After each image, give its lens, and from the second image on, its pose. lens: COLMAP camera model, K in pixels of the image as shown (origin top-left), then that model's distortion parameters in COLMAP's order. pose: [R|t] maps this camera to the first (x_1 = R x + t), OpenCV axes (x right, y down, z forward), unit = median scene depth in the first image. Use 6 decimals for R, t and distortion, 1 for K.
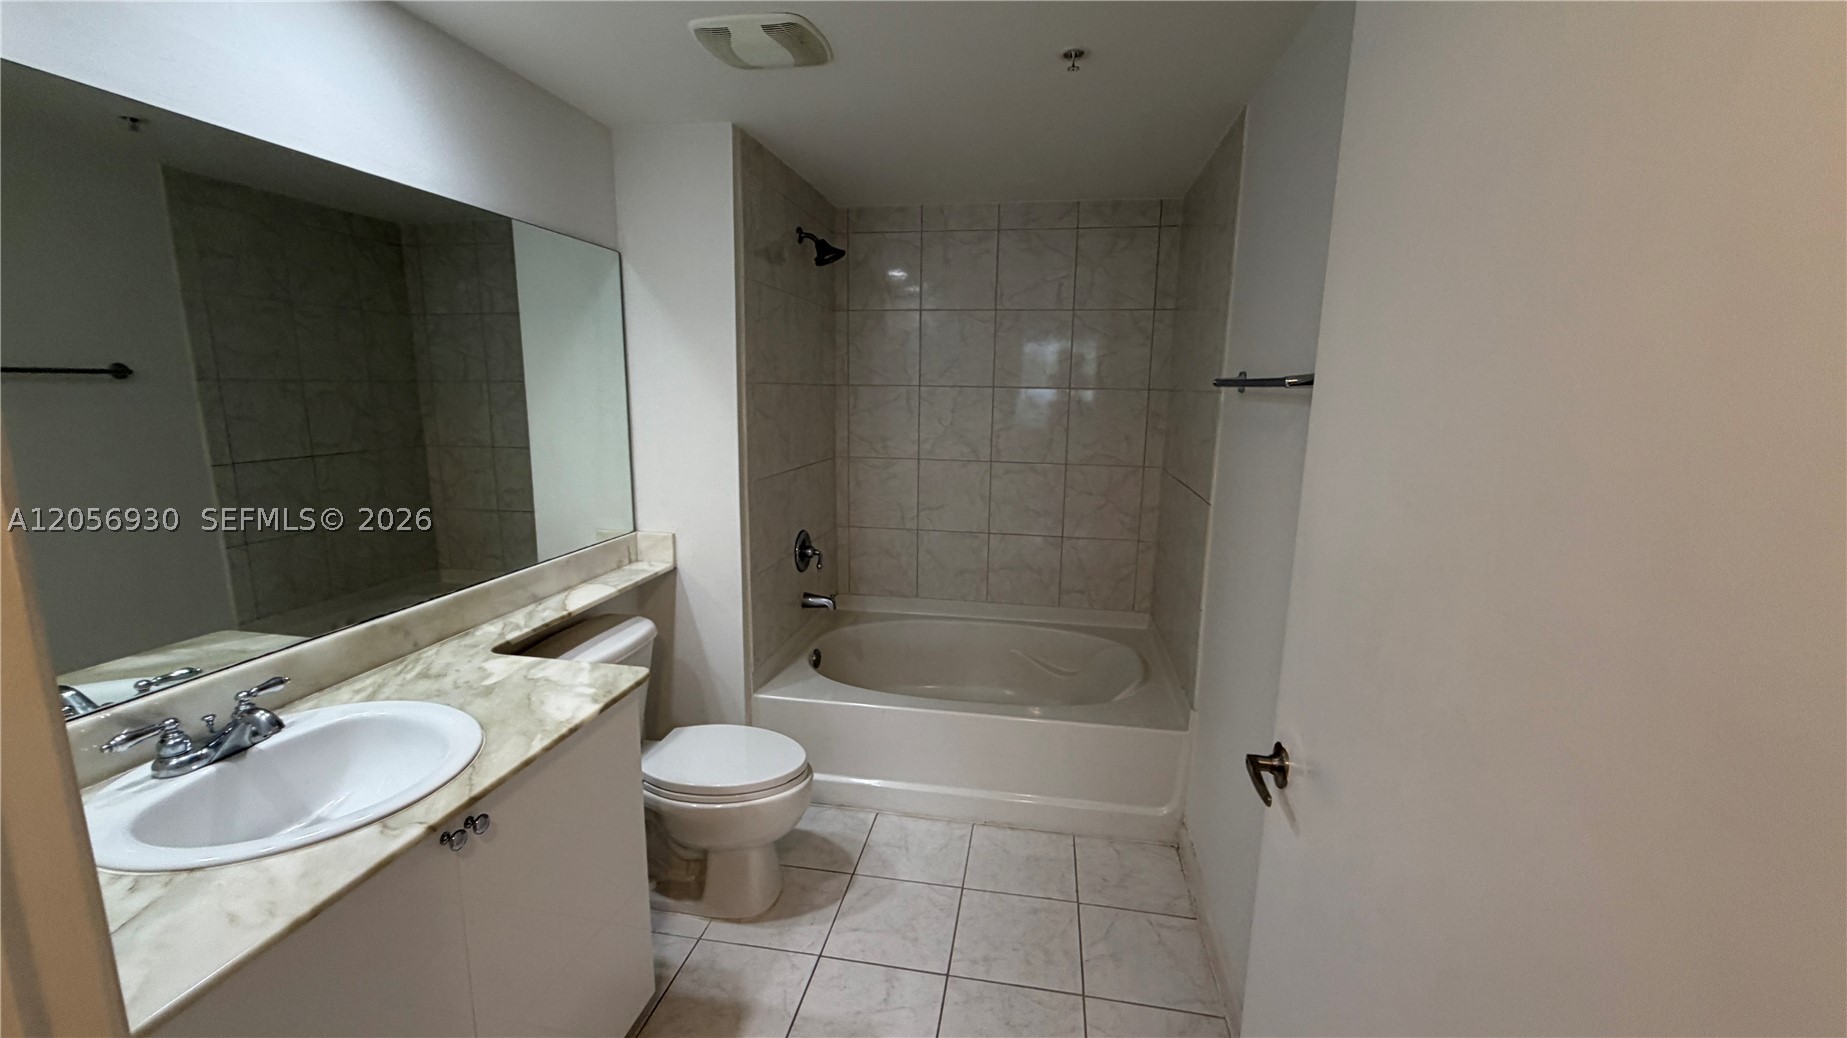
lens RADIAL K [[738.0, 0, 916.4], [0, 738.0, 517.4], [0, 0, 1]] dist [-0.001063, 0.000723]
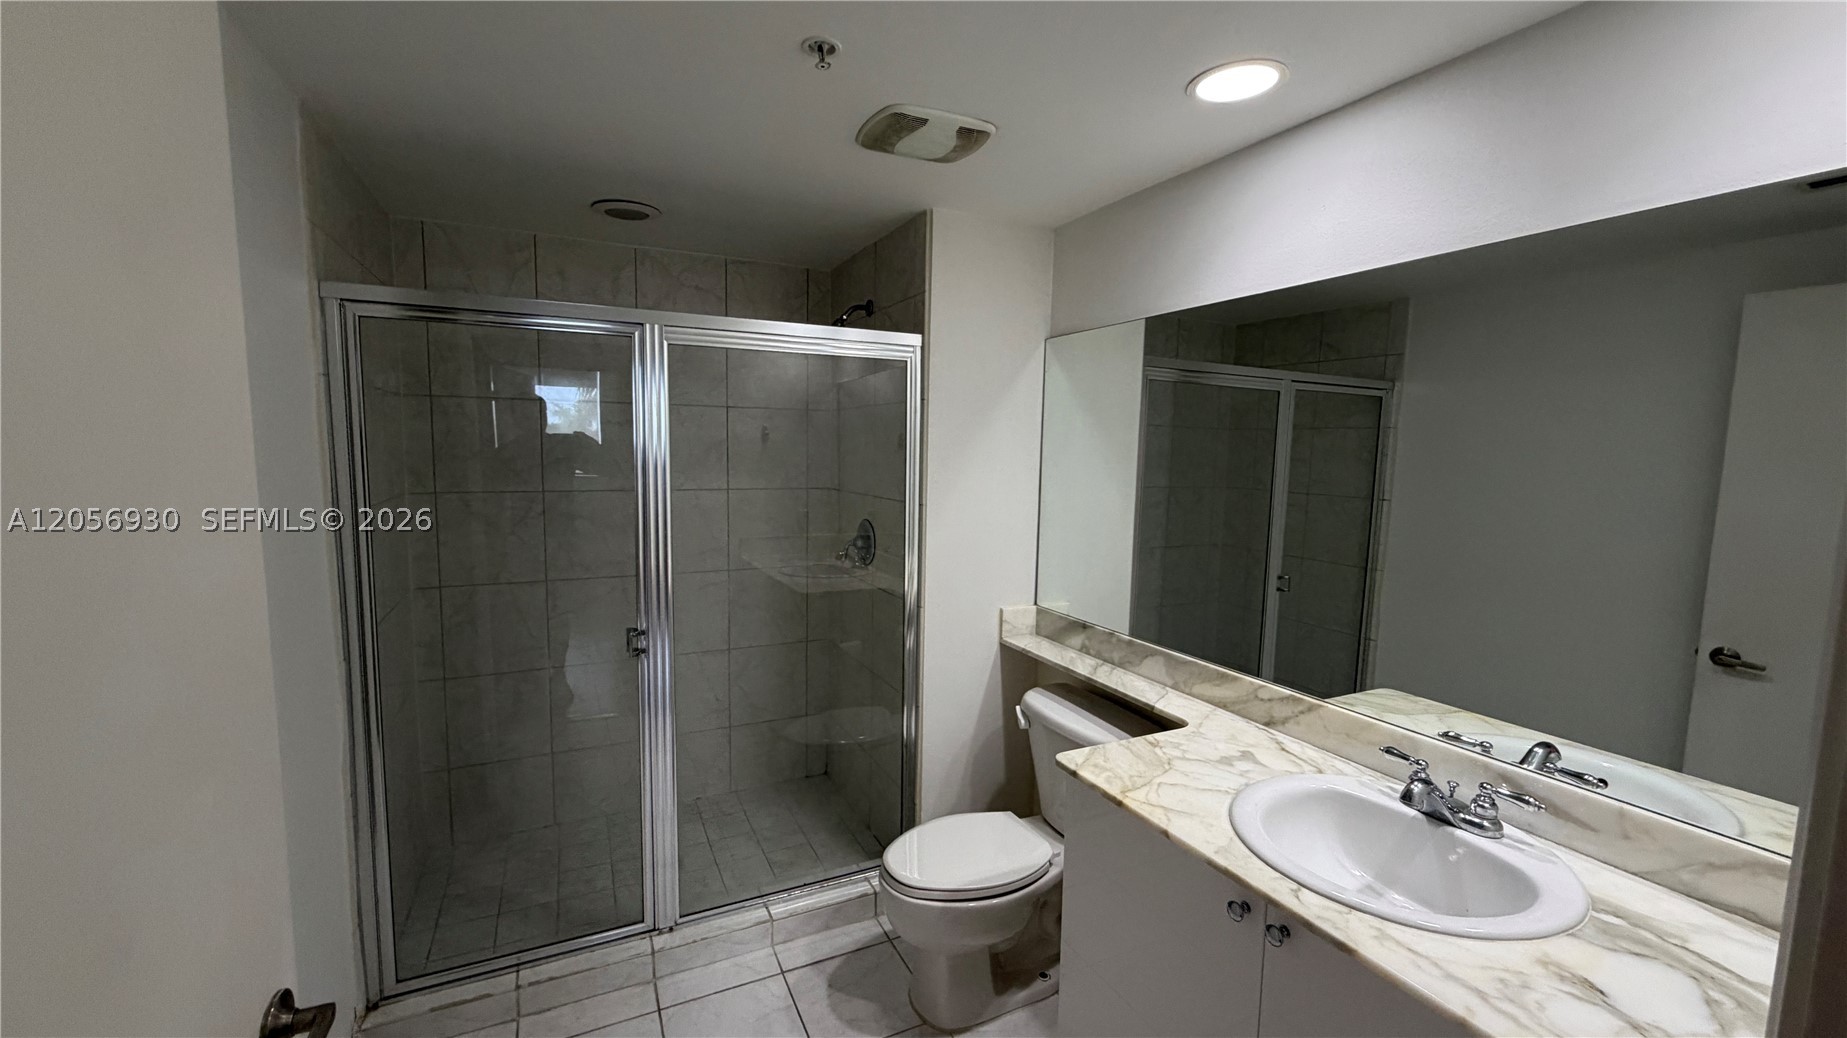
lens RADIAL K [[738.0, 0, 916.4], [0, 738.0, 517.4], [0, 0, 1]] dist [-0.001063, 0.000723]
pose [[-0.803709, 0.047943, -0.593088, 0.342547], [-0.120324, 0.963062, 0.240904, -0.293667], [0.582730, 0.264979, -0.768253, 1.308462]]
